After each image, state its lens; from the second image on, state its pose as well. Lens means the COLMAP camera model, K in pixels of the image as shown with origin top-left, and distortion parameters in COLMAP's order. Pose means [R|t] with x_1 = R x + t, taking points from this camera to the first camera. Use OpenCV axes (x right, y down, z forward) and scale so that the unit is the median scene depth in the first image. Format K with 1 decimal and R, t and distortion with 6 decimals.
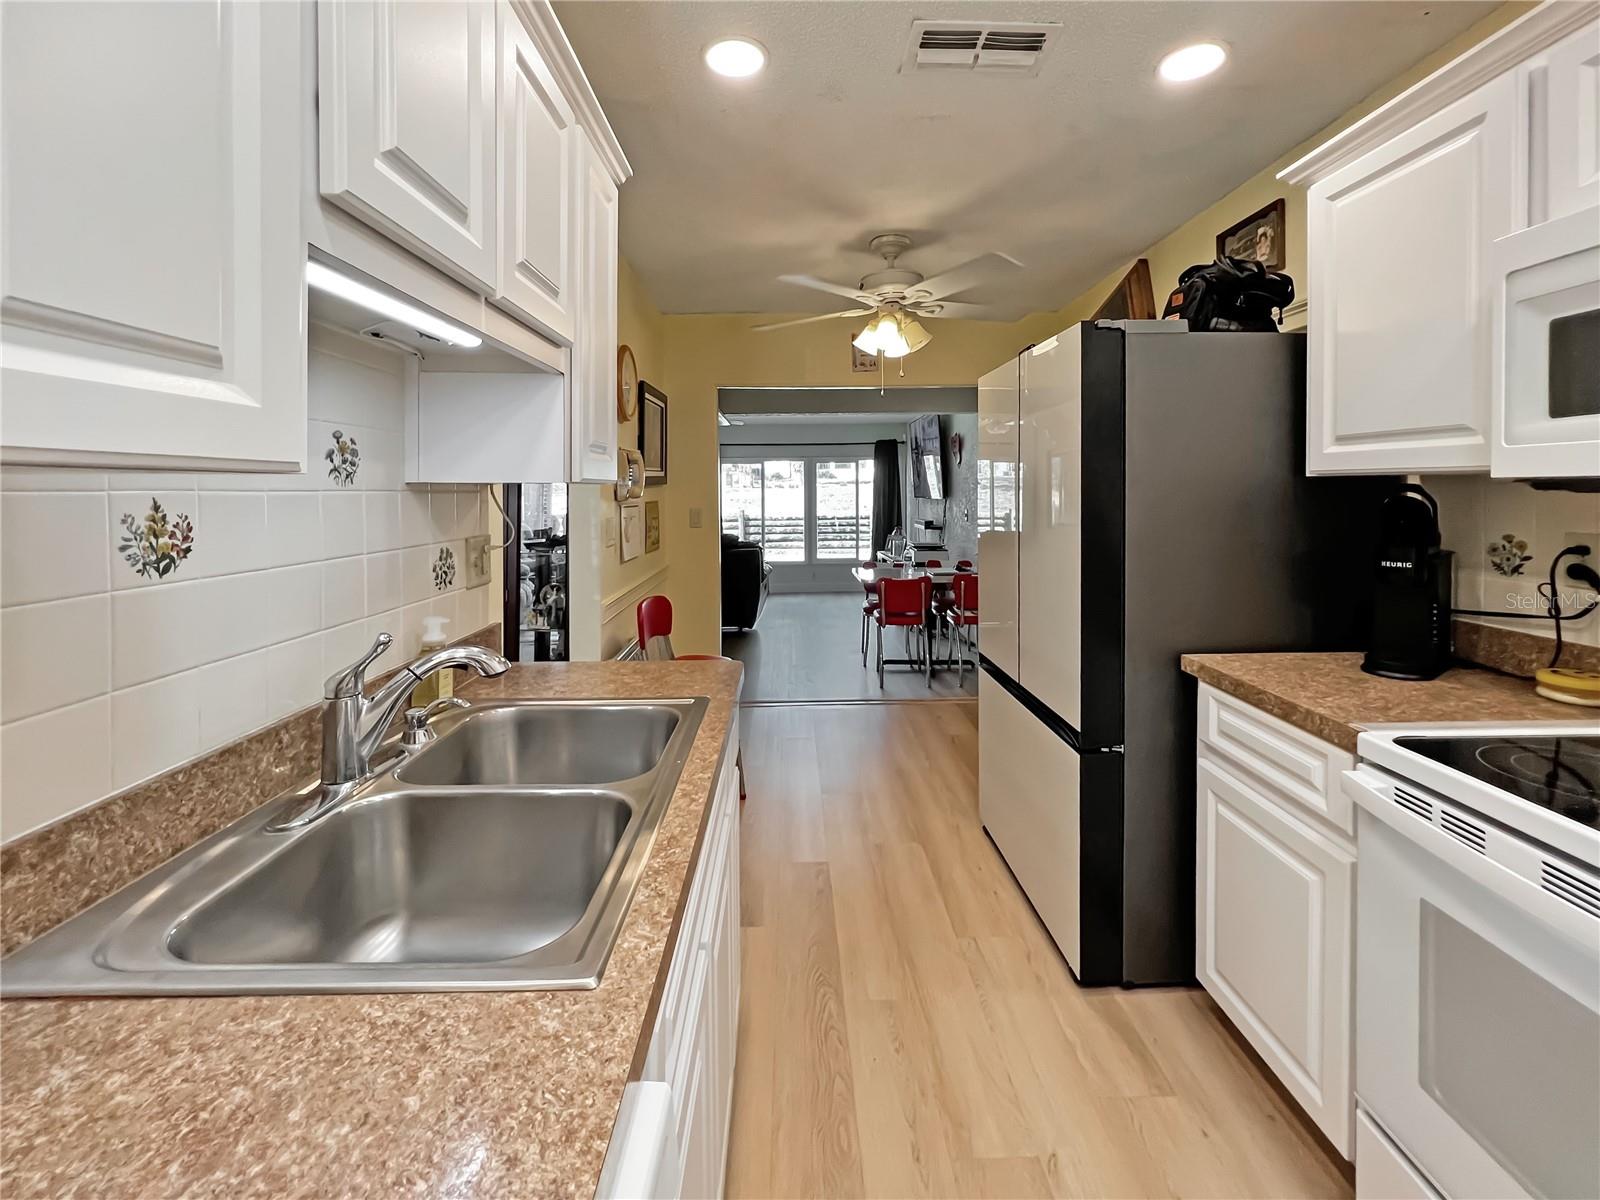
lens RADIAL K [[651.5, 0, 799.6], [0, 651.5, 489.1], [0, 0, 1]] dist [0.000024, 0.000032]
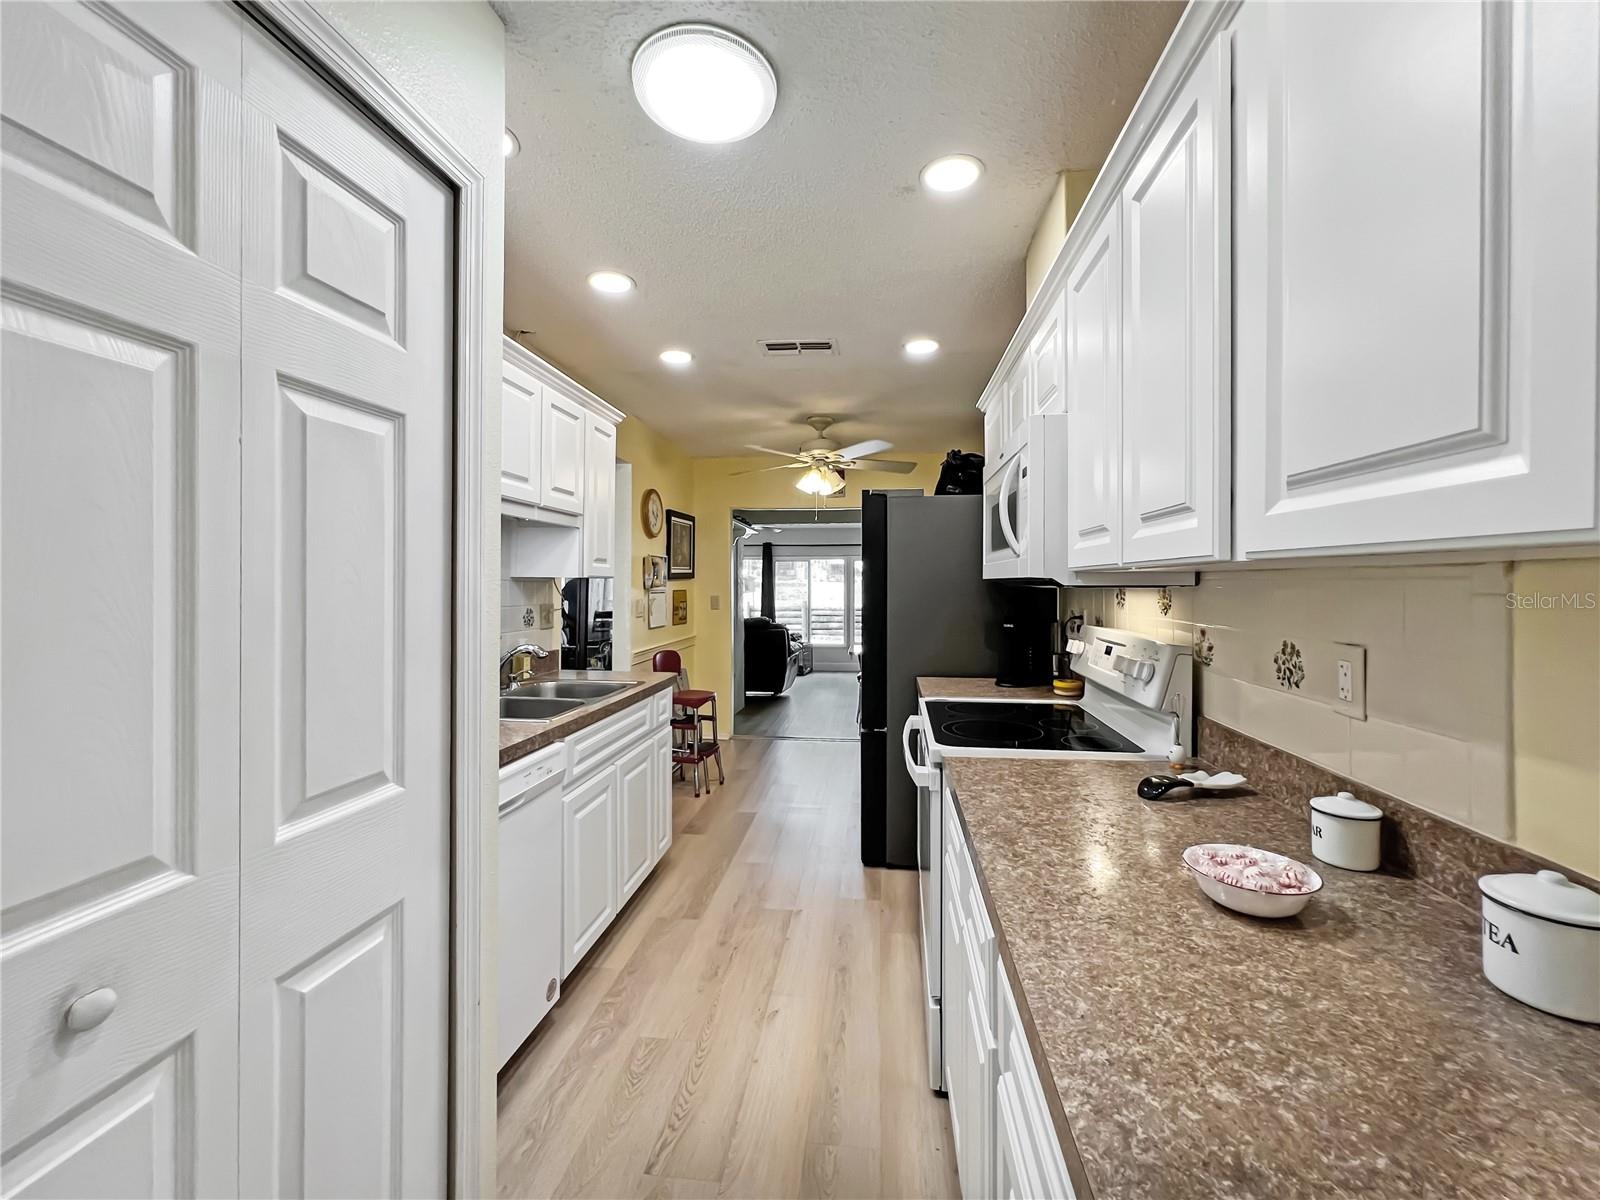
lens RADIAL K [[634.6, 0, 799.9], [0, 634.6, 580.6], [0, 0, 1]] dist [0.000247, -0.000001]
pose [[0.988356, 0.011097, -0.151754, 0.324739], [-0.011751, 0.999925, -0.003416, -0.001183], [0.151705, 0.005159, 0.988412, -0.461810]]
